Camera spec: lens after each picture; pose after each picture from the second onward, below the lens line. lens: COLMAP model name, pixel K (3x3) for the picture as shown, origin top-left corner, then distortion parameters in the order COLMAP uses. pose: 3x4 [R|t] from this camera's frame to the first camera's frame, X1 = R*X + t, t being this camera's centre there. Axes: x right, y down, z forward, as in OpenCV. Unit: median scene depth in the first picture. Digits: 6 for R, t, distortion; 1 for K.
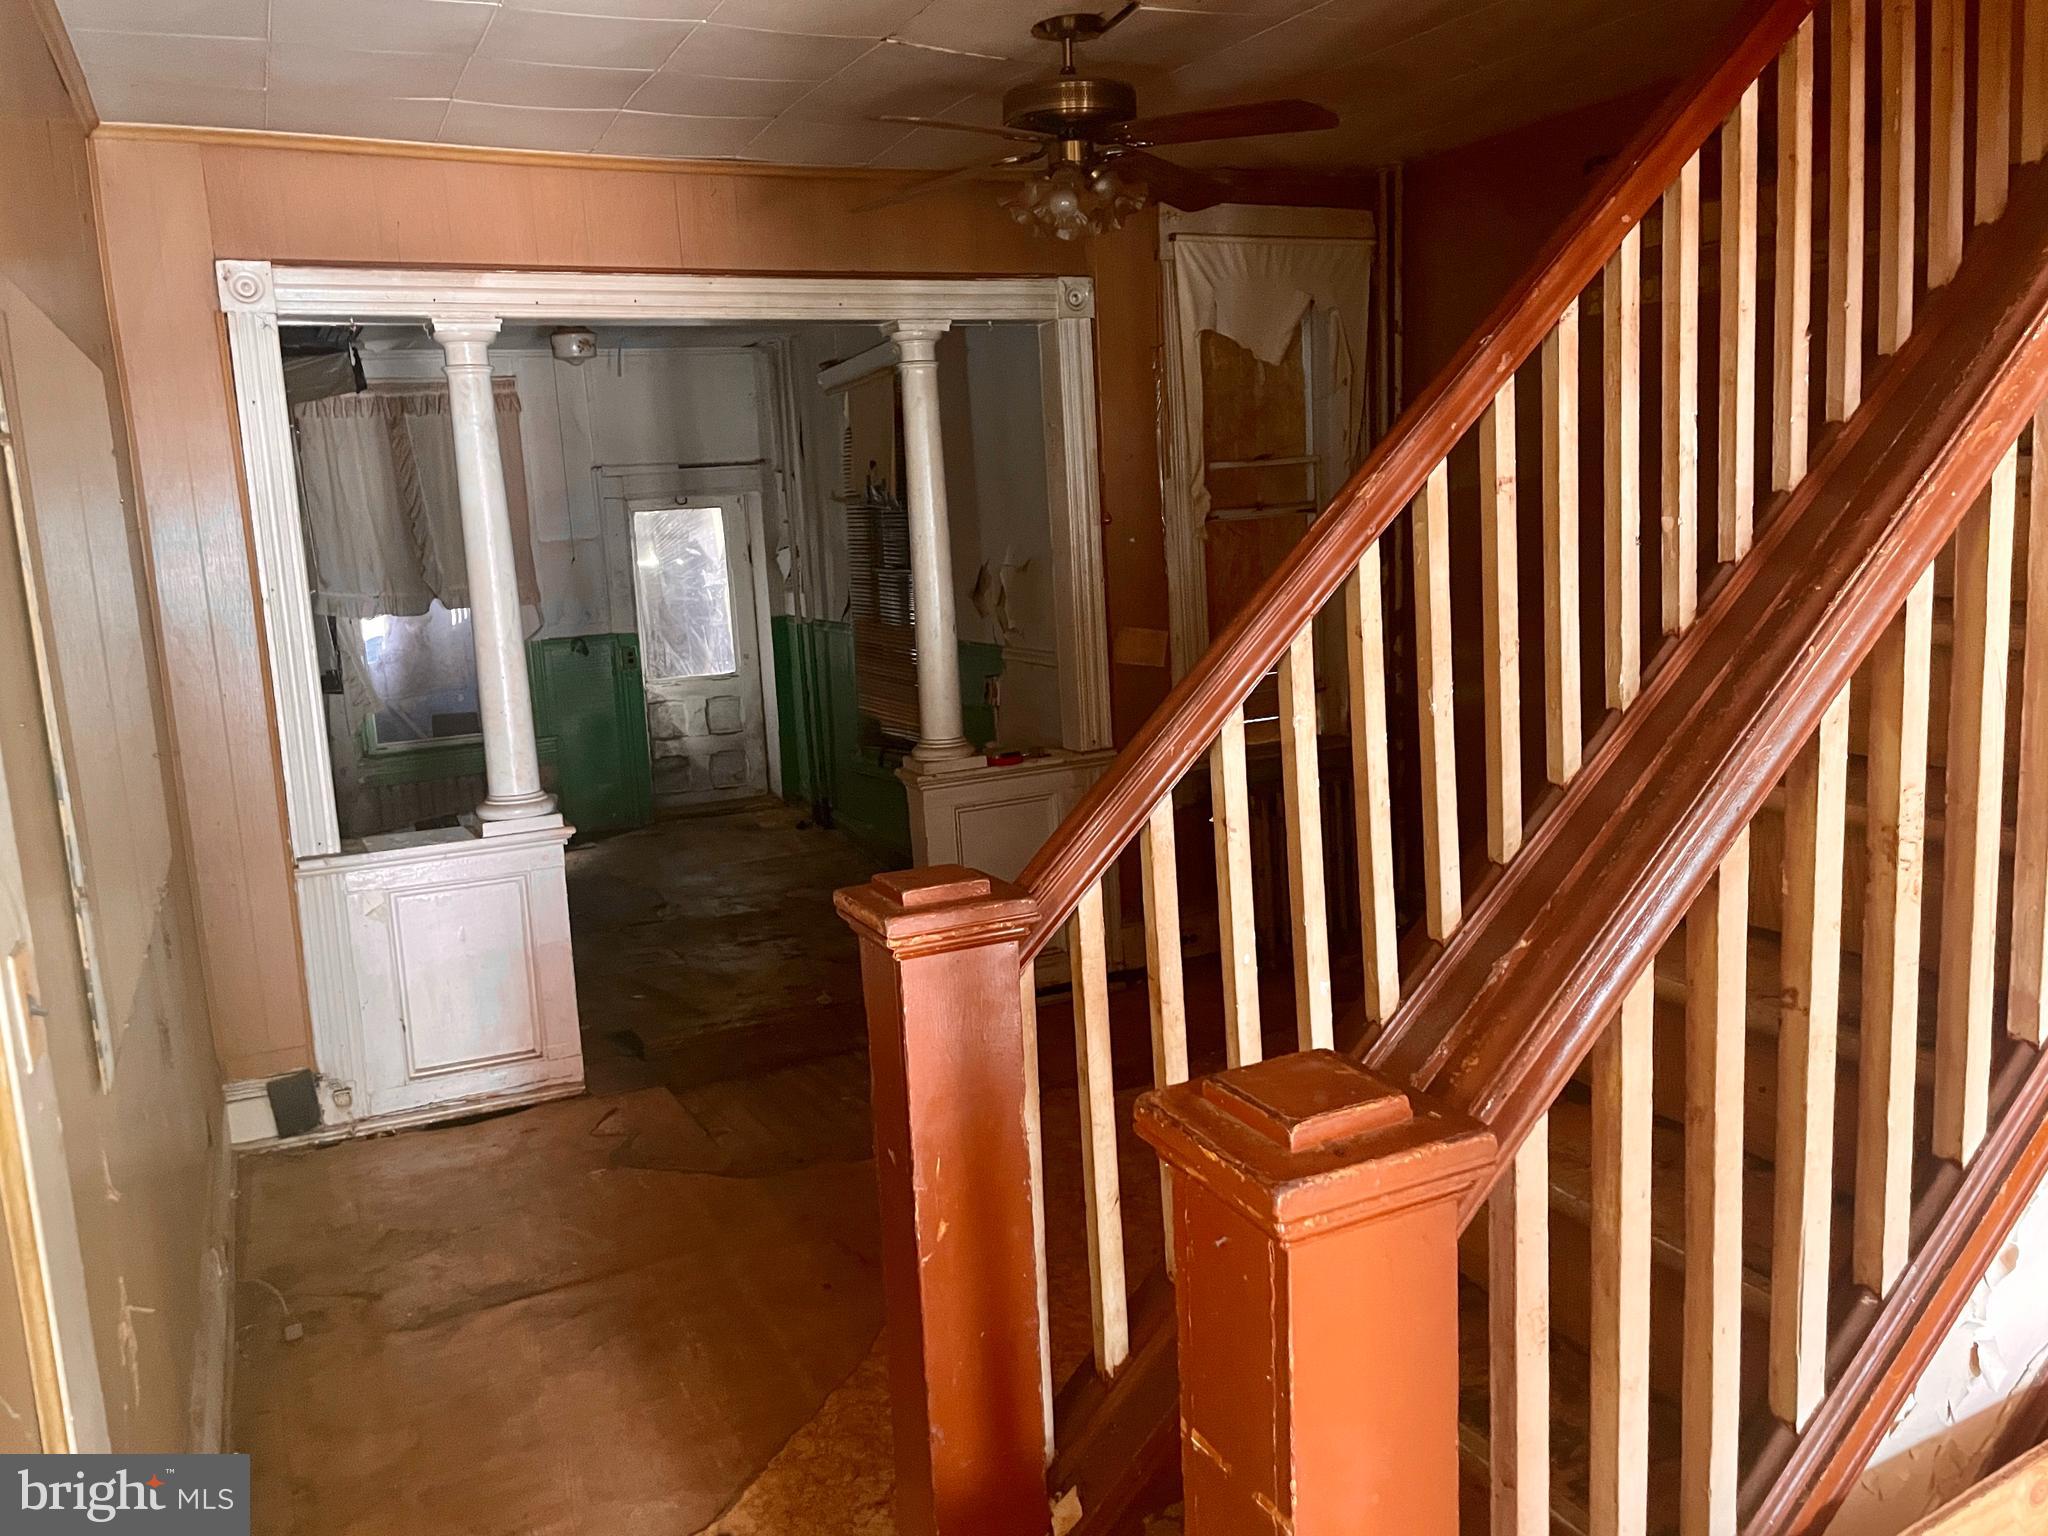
lens RADIAL K [[1543.3, 0, 1029.7], [0, 1543.3, 758.1], [0, 0, 1]] dist [0.087448, -0.108506]
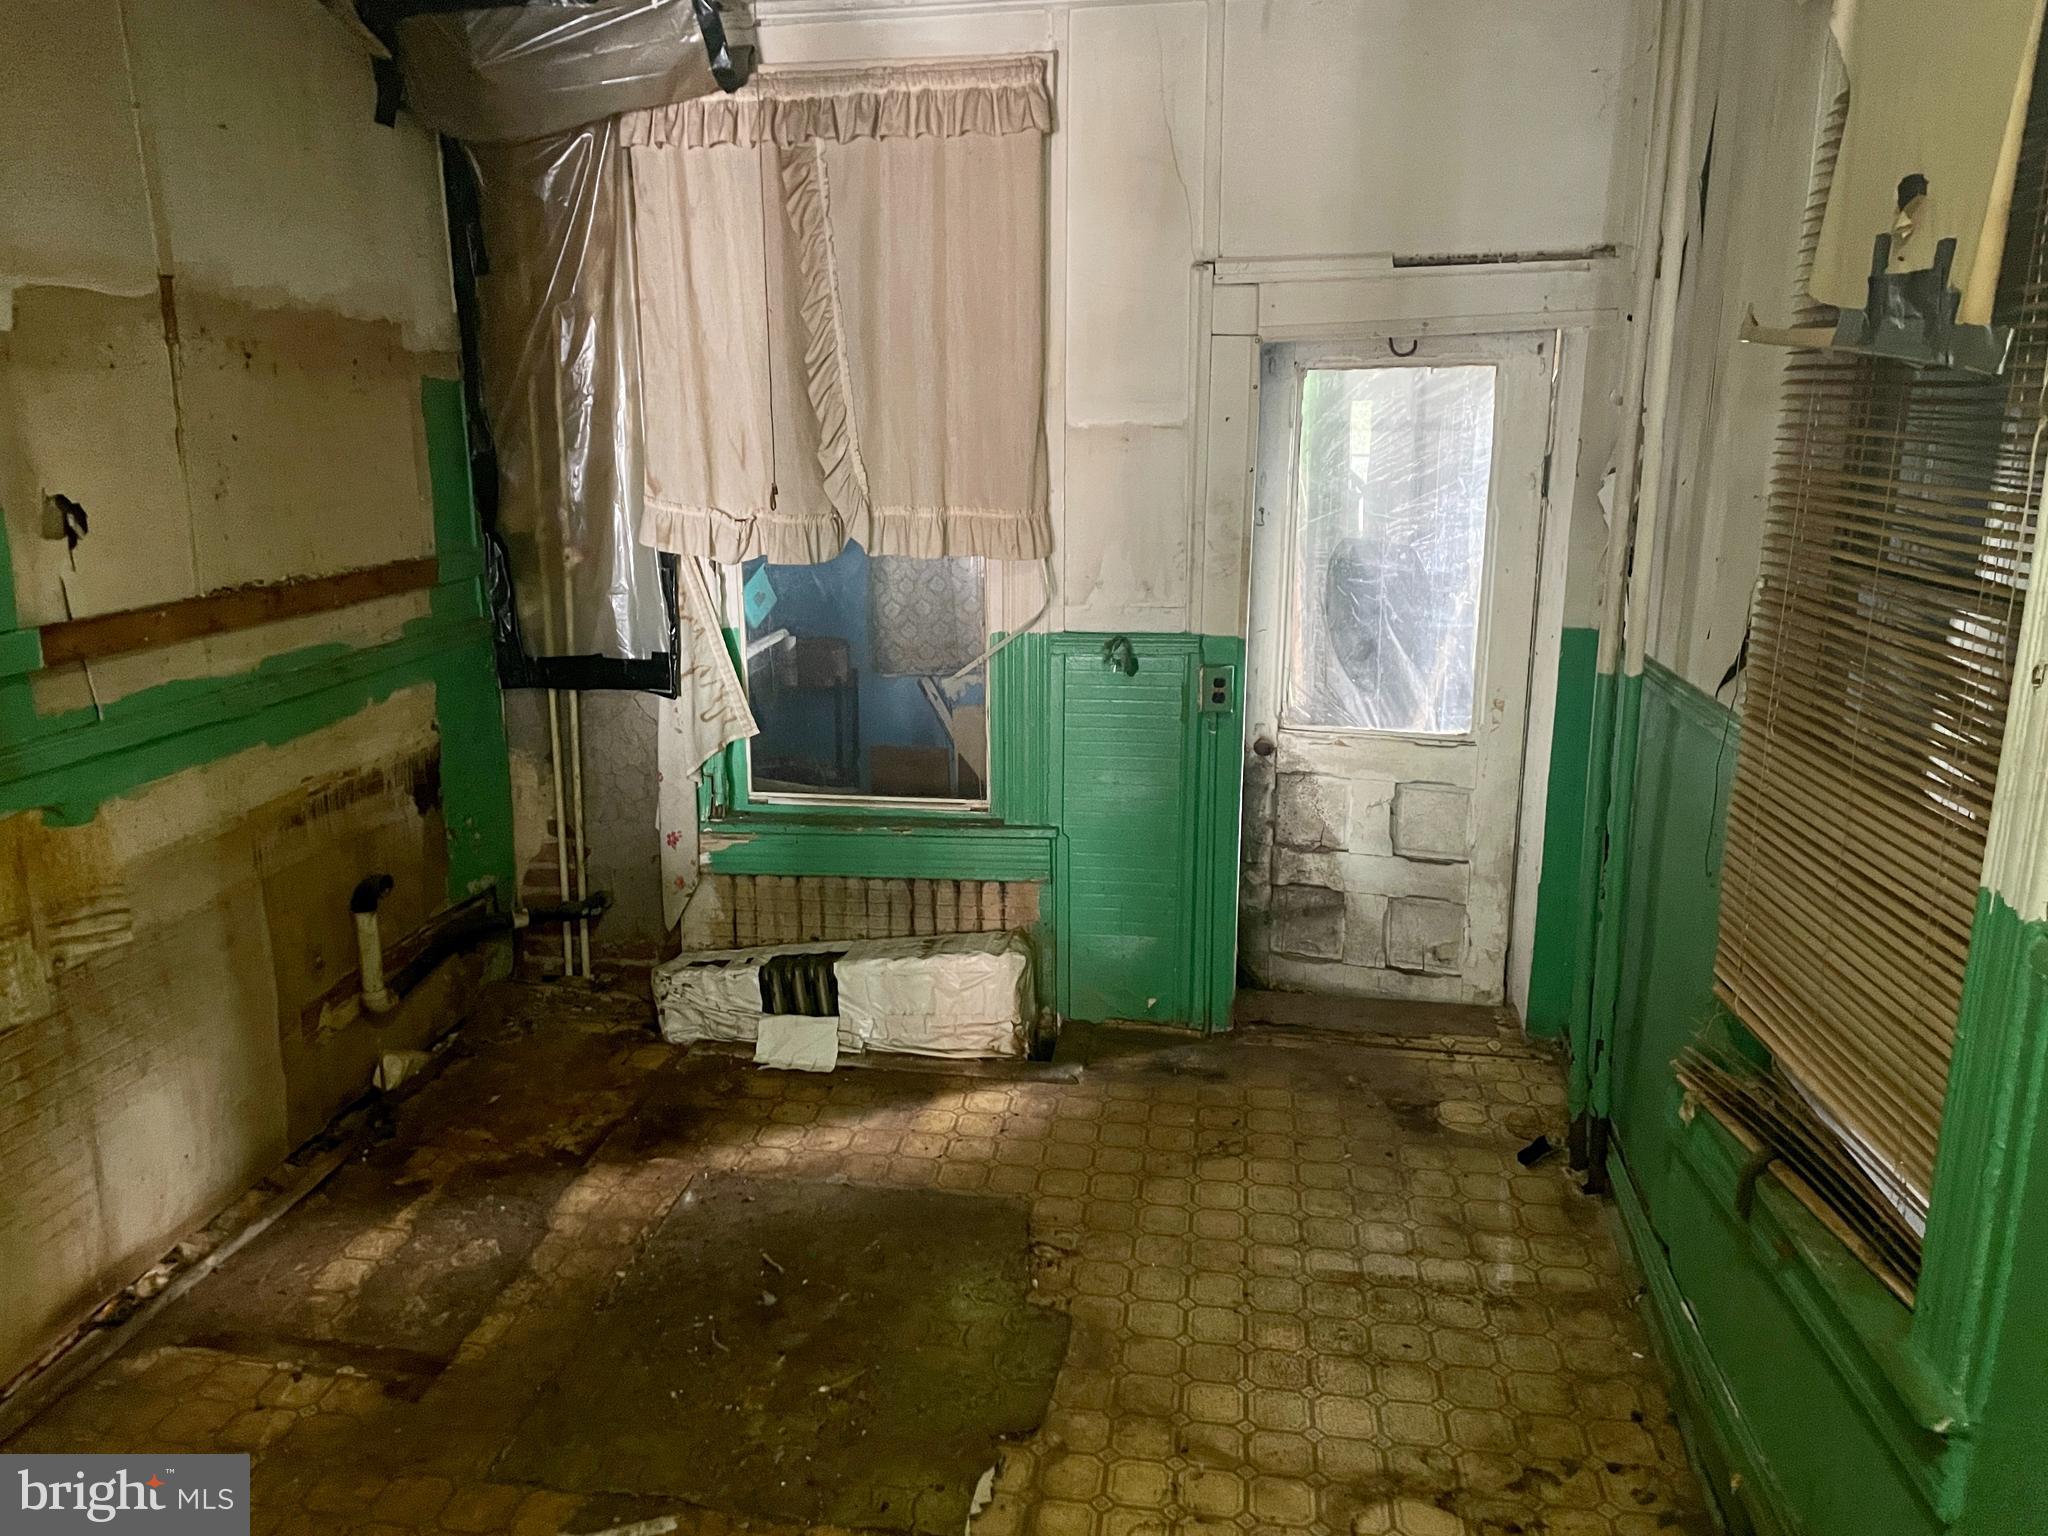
lens RADIAL K [[1543.3, 0, 1012.8], [0, 1543.3, 767.1], [0, 0, 1]] dist [0.087448, -0.108506]
pose [[0.821729, 0.175673, -0.542126, -0.090720], [-0.130911, 0.984050, 0.120447, -0.147788], [0.554638, -0.028005, 0.831620, 0.964825]]
